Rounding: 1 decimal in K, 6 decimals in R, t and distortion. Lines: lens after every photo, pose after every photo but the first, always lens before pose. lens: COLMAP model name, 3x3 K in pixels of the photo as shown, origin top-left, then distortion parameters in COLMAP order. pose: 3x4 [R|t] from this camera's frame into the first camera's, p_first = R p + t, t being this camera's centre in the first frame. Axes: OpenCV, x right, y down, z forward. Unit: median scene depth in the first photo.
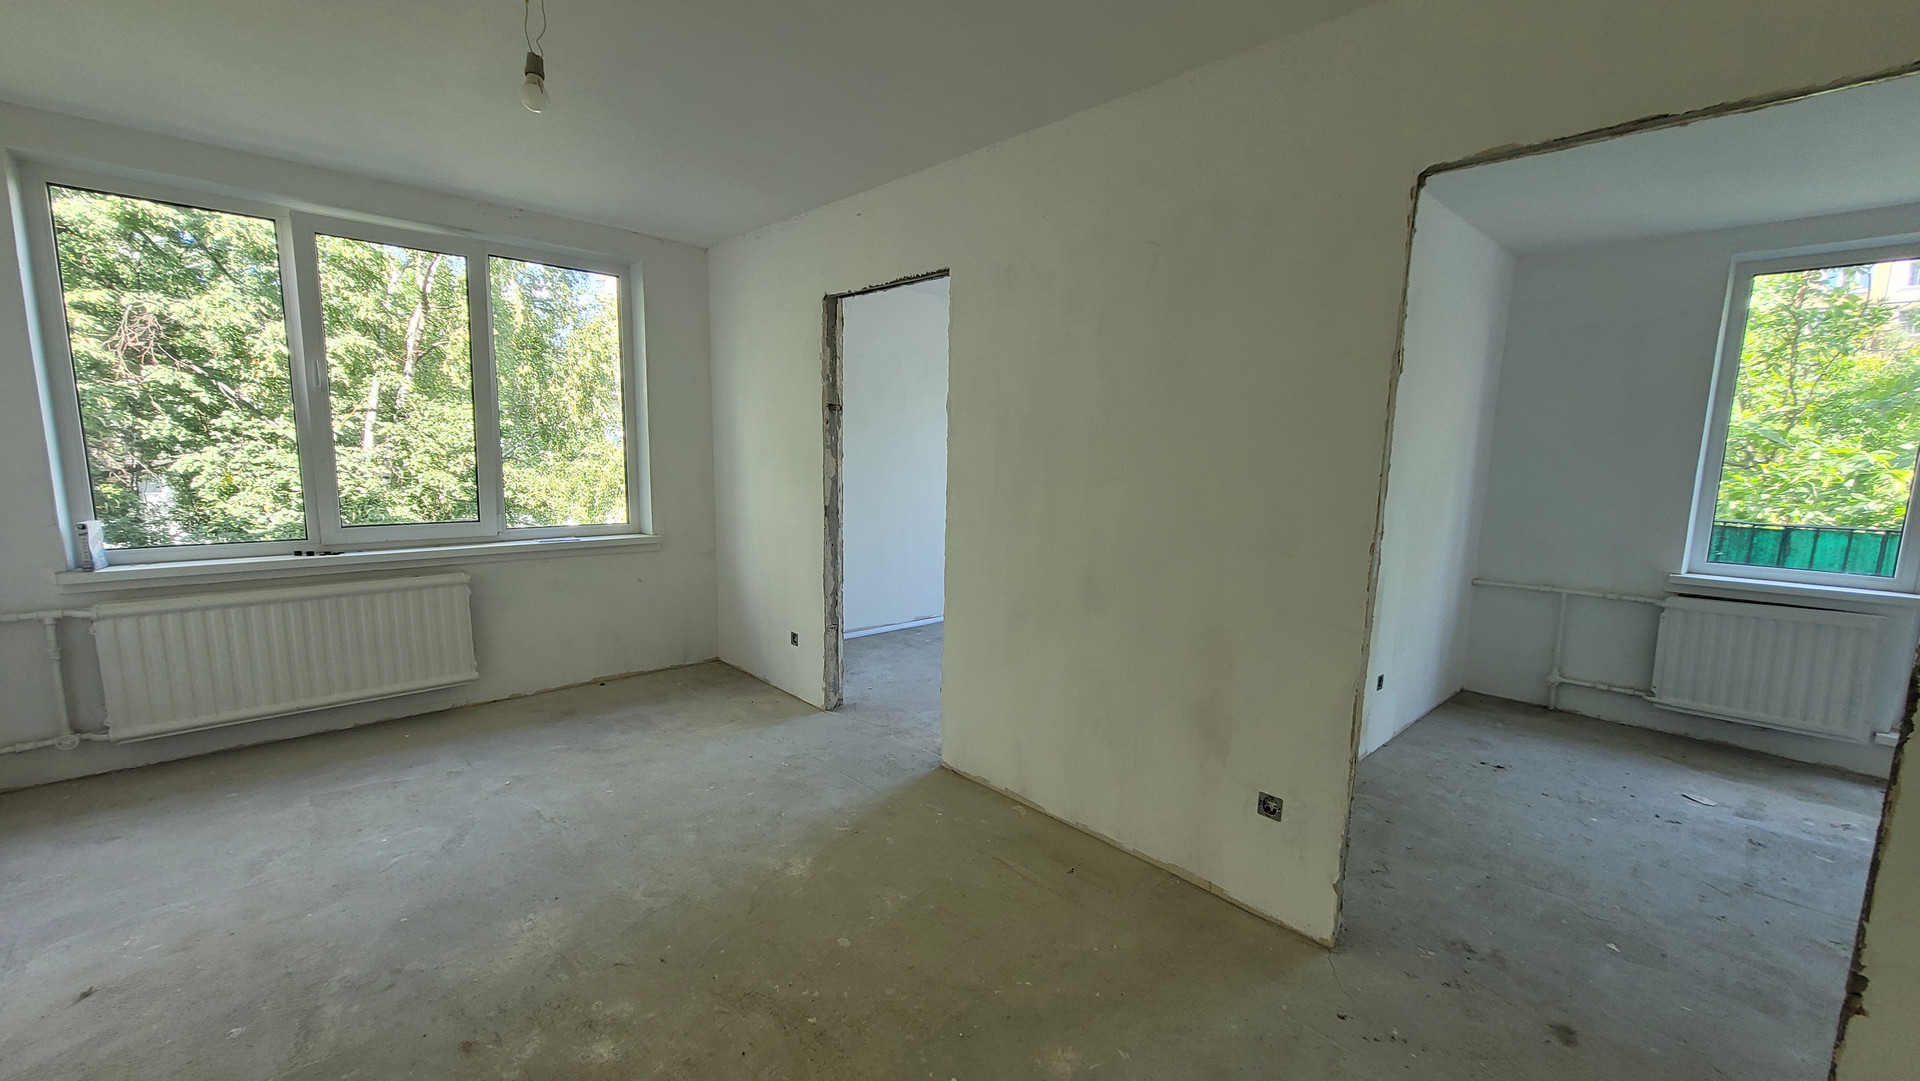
lens RADIAL K [[764.5, 0, 956.2], [0, 764.5, 556.8], [0, 0, 1]] dist [-0.002071, 0.002562]
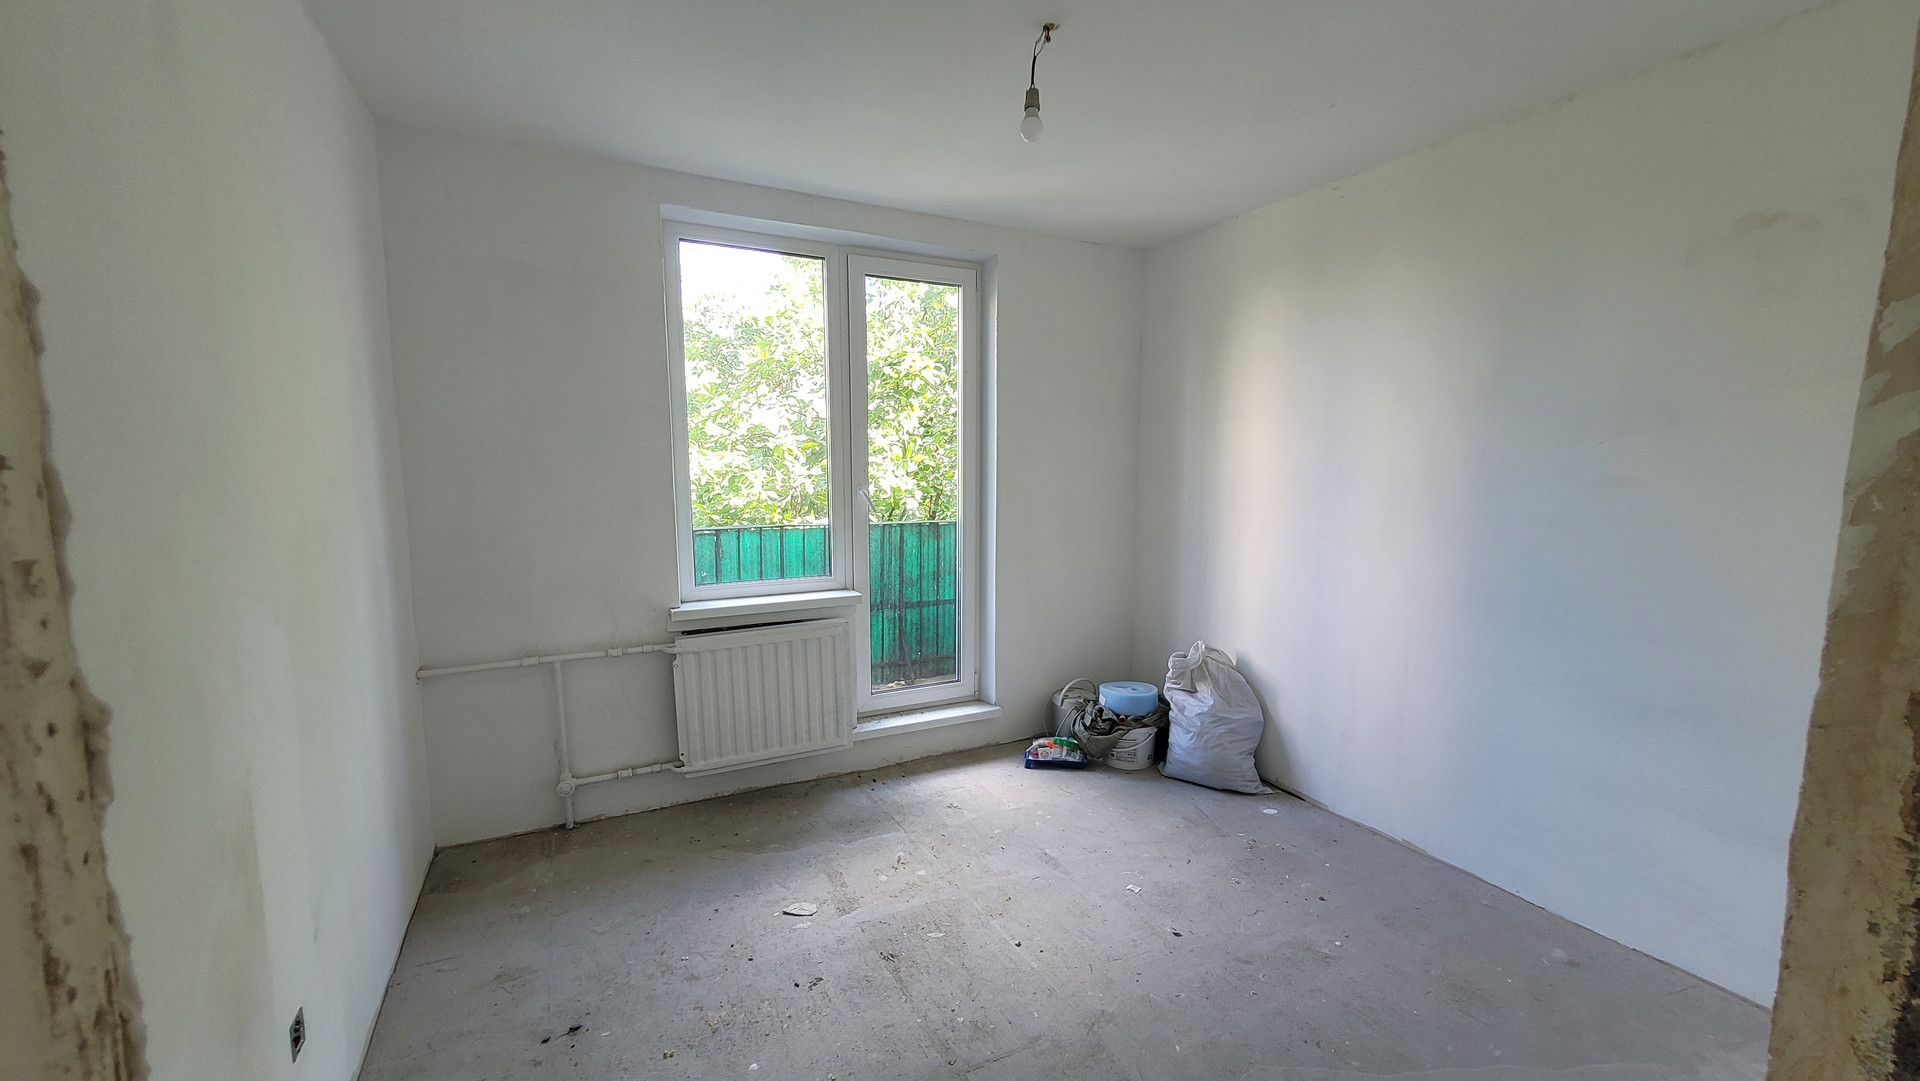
lens RADIAL K [[764.5, 0, 956.7], [0, 764.5, 545.0], [0, 0, 1]] dist [-0.002071, 0.002562]
pose [[0.282875, -0.121084, 0.951483, 0.314846], [0.148578, 0.985557, 0.081248, -0.070917], [-0.947579, 0.118386, 0.296780, 0.544588]]
